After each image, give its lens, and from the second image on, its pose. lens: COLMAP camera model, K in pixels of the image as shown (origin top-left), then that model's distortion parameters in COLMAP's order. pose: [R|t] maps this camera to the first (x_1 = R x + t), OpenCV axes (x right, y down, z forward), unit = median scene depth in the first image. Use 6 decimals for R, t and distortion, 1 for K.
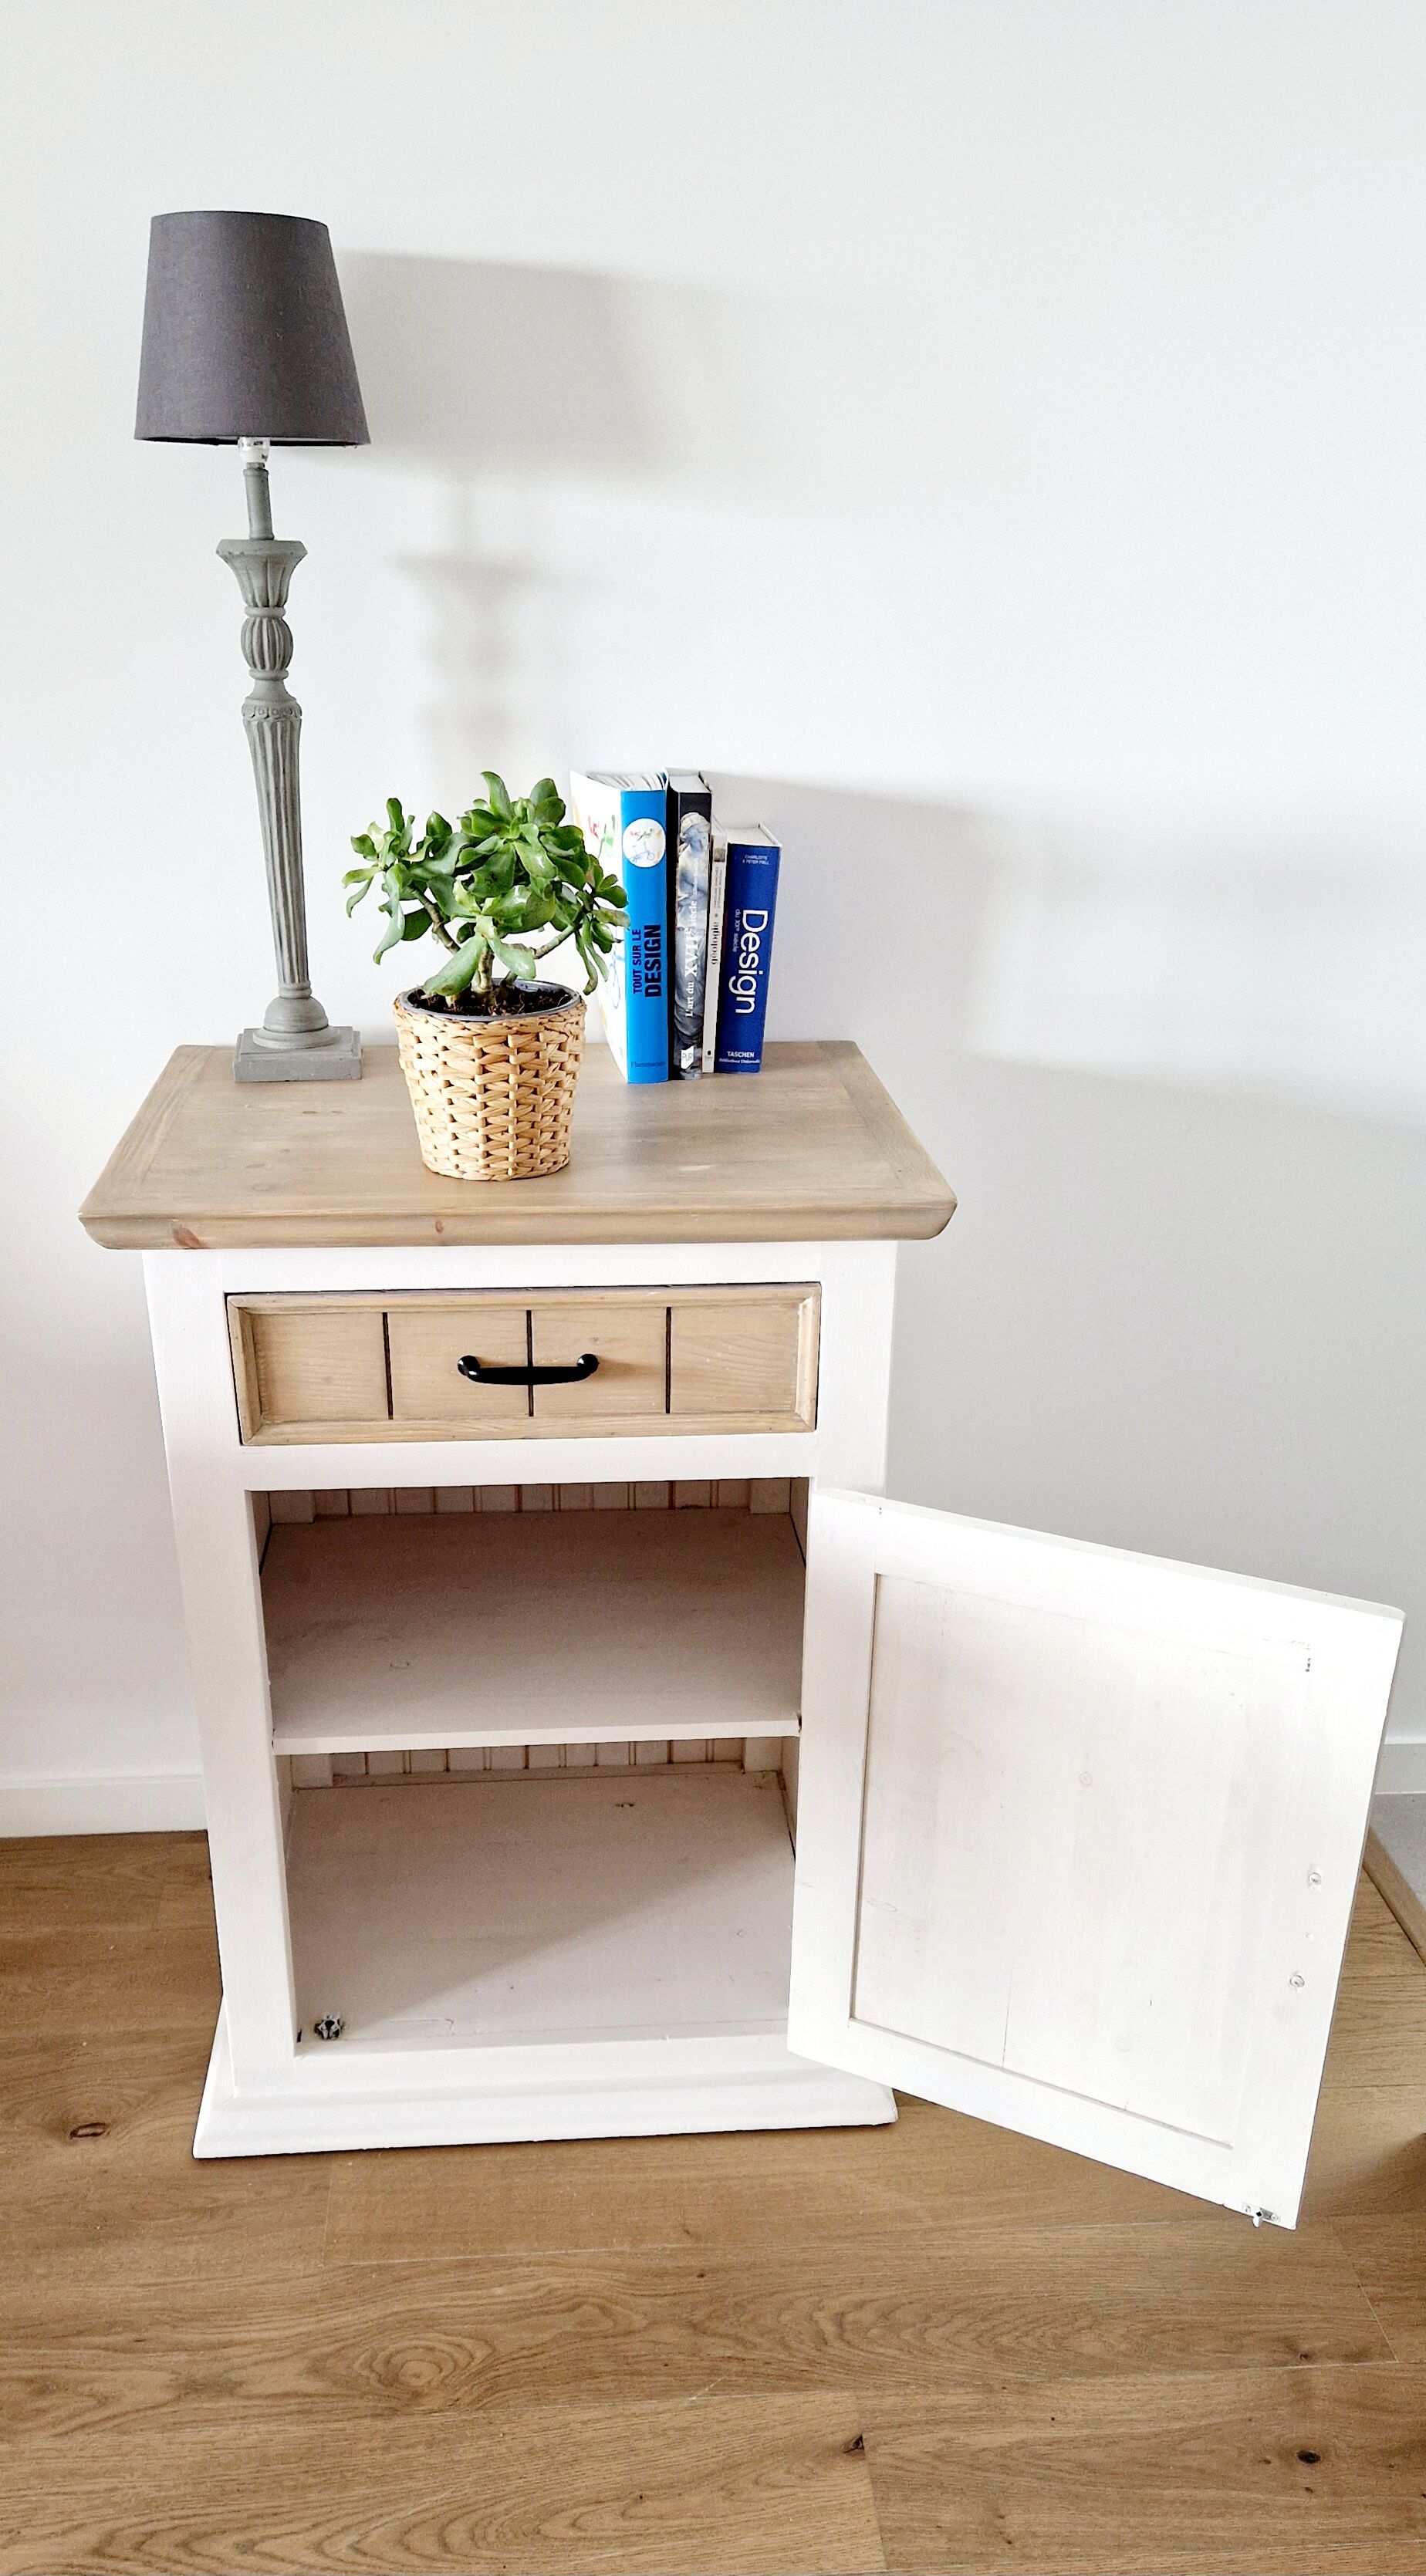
lens RADIAL K [[2038.3, 0, 681.6], [0, 2038.3, 1509.3], [0, 0, 1]] dist [0.067533, -0.057756]
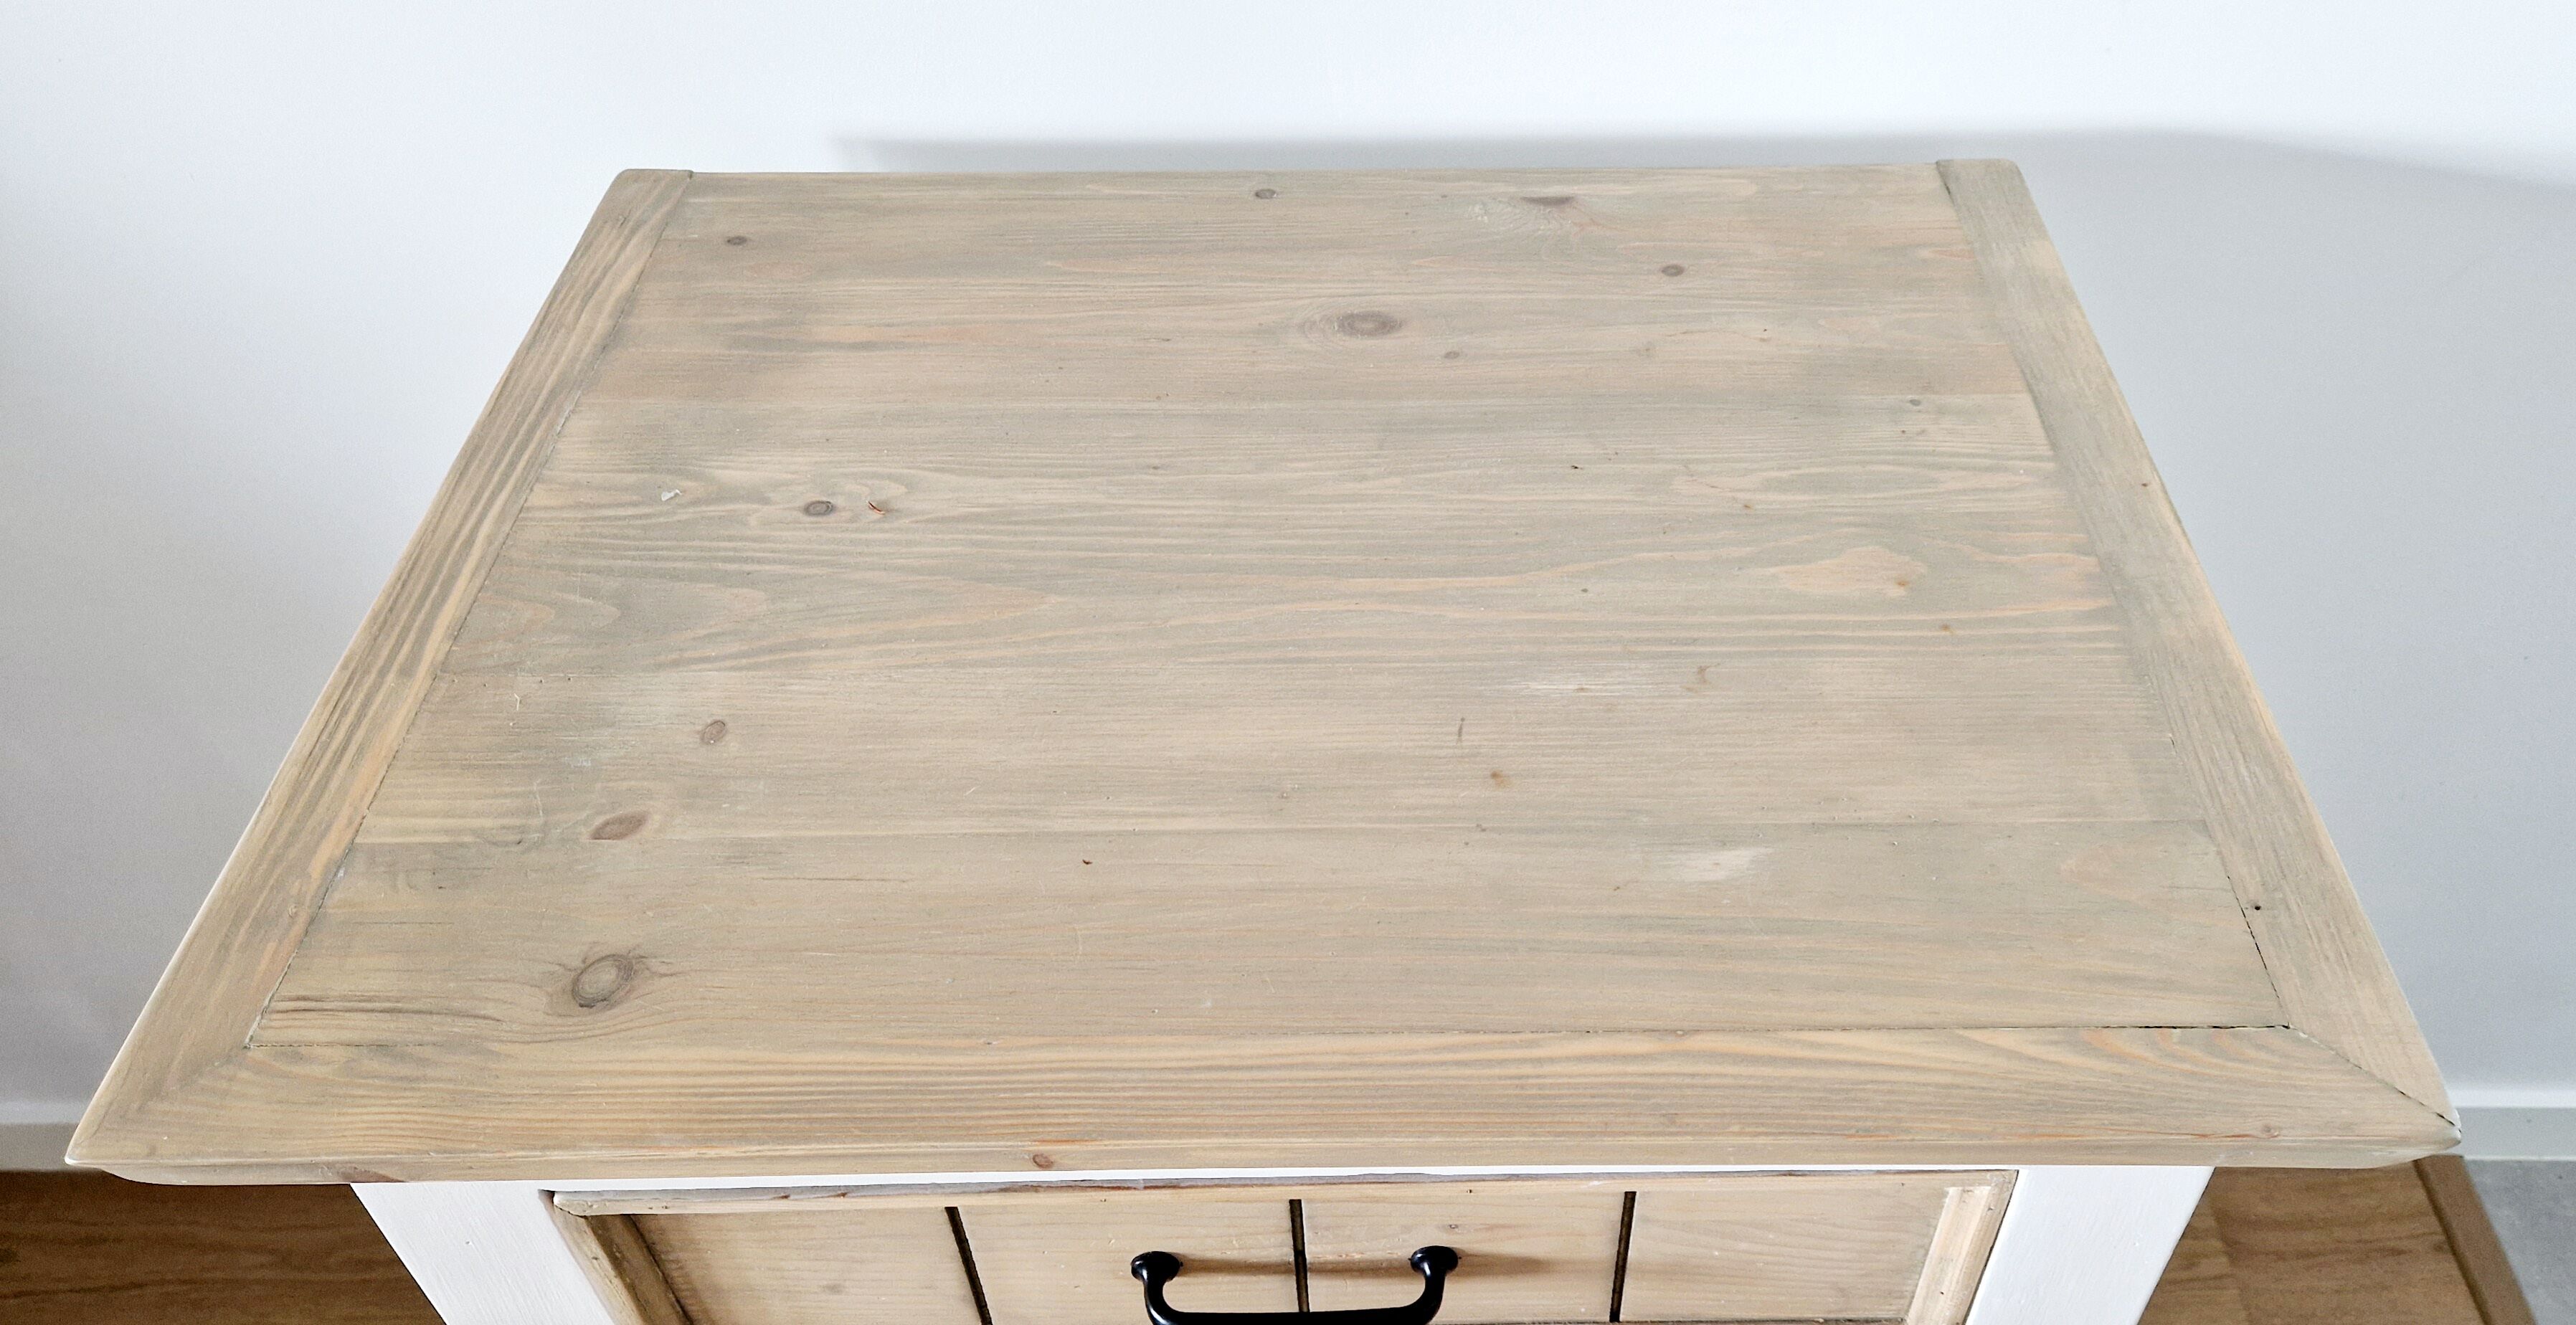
lens RADIAL K [[1920.2, 0, 1426.6], [0, 1920.2, 745.9], [0, 0, 1]] dist [0.049056, -0.027746]
pose [[0.998063, 0.037720, -0.049465, -0.029895], [-0.019623, 0.945491, 0.325057, -0.290644], [0.059030, -0.323457, 0.944400, 0.617574]]
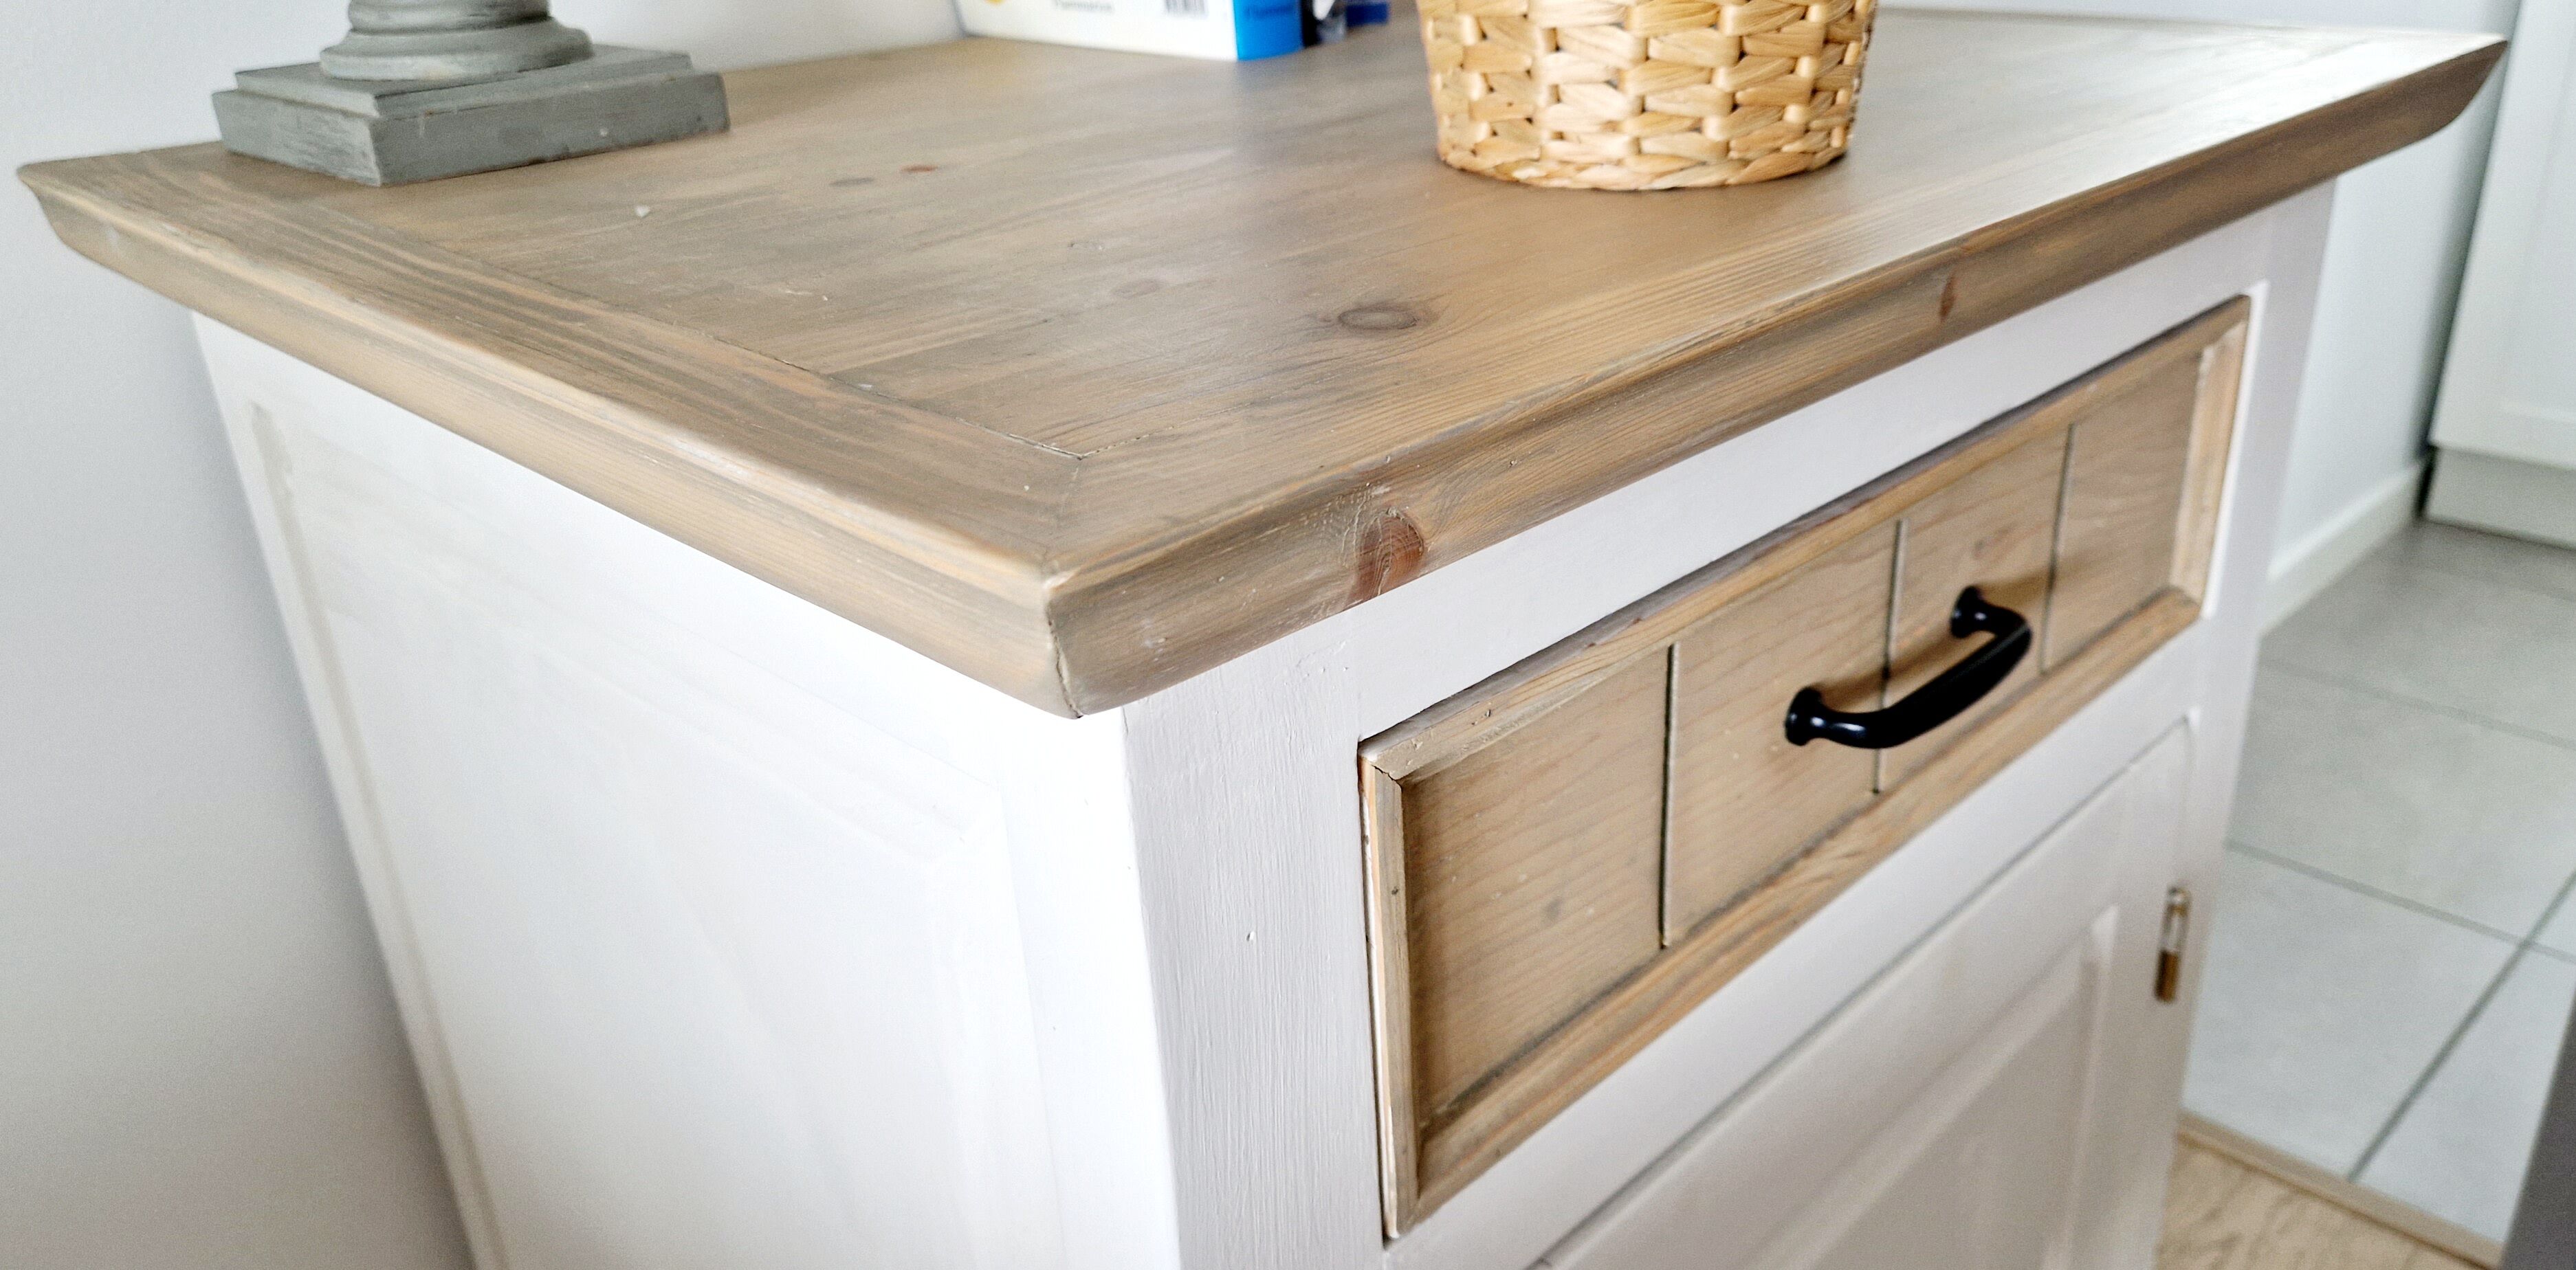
lens RADIAL K [[1905.7, 0, 1401.1], [0, 1905.7, 680.4], [0, 0, 1]] dist [0.010460, -0.008400]
pose [[0.728017, -0.319347, 0.606638, -0.332426], [0.324554, 0.939984, 0.105336, -0.125491], [-0.603868, 0.120200, 0.787969, 0.733477]]
